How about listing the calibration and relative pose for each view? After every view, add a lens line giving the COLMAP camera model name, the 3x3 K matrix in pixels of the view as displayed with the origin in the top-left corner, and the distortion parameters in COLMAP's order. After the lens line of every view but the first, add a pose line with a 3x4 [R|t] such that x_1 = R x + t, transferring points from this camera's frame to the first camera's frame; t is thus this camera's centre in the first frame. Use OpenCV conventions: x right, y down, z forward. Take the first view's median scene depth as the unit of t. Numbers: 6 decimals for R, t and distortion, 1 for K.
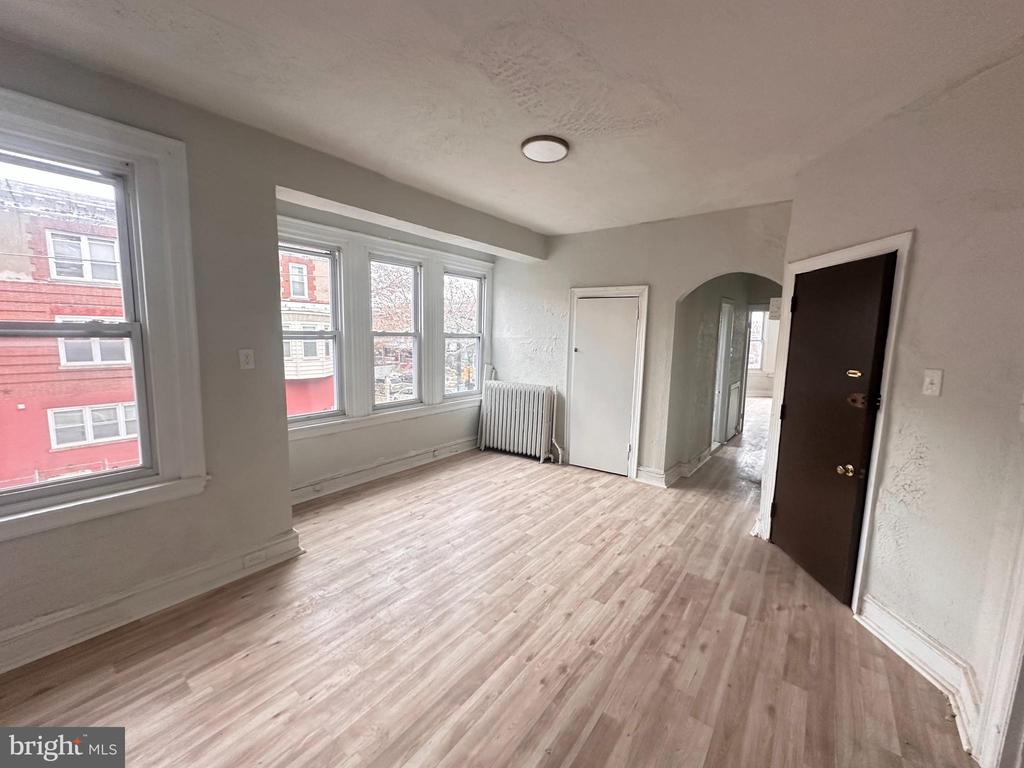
lens RADIAL K [[411.4, 0, 510.6], [0, 411.4, 384.0], [0, 0, 1]] dist [0.000376, -0.000193]
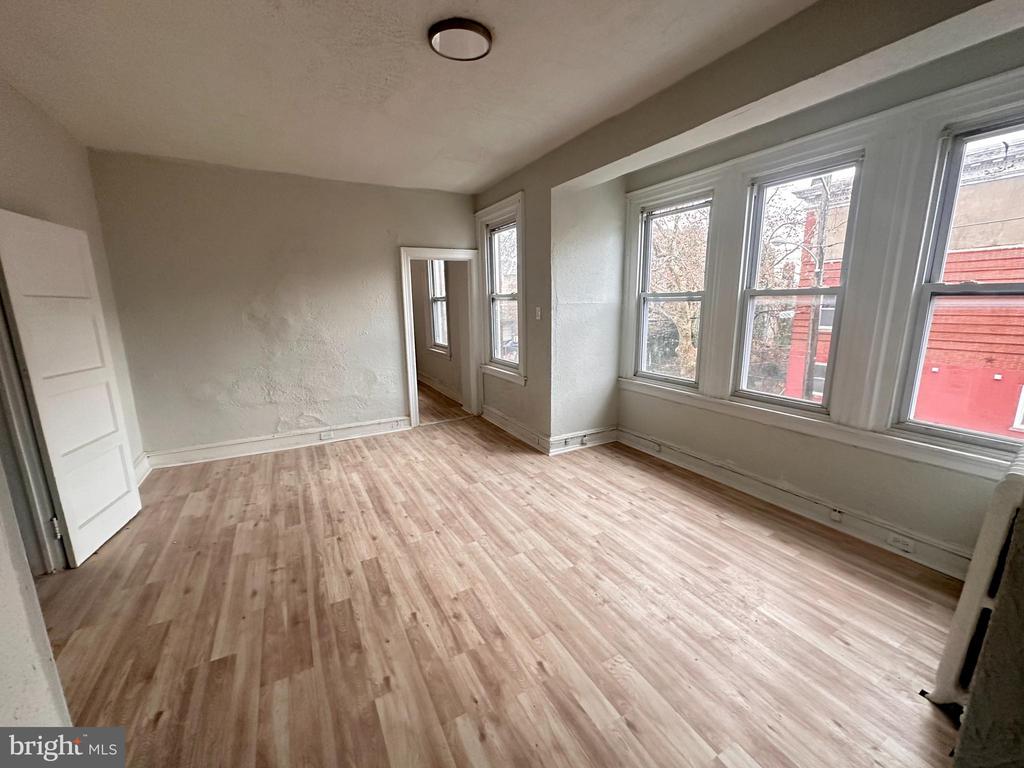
lens RADIAL K [[411.4, 0, 510.6], [0, 411.4, 384.0], [0, 0, 1]] dist [0.000376, -0.000193]
pose [[-0.401255, 0.167246, -0.900568, 0.778543], [-0.106817, 0.967937, 0.227351, -0.130104], [0.909717, 0.187422, -0.370525, 1.382437]]
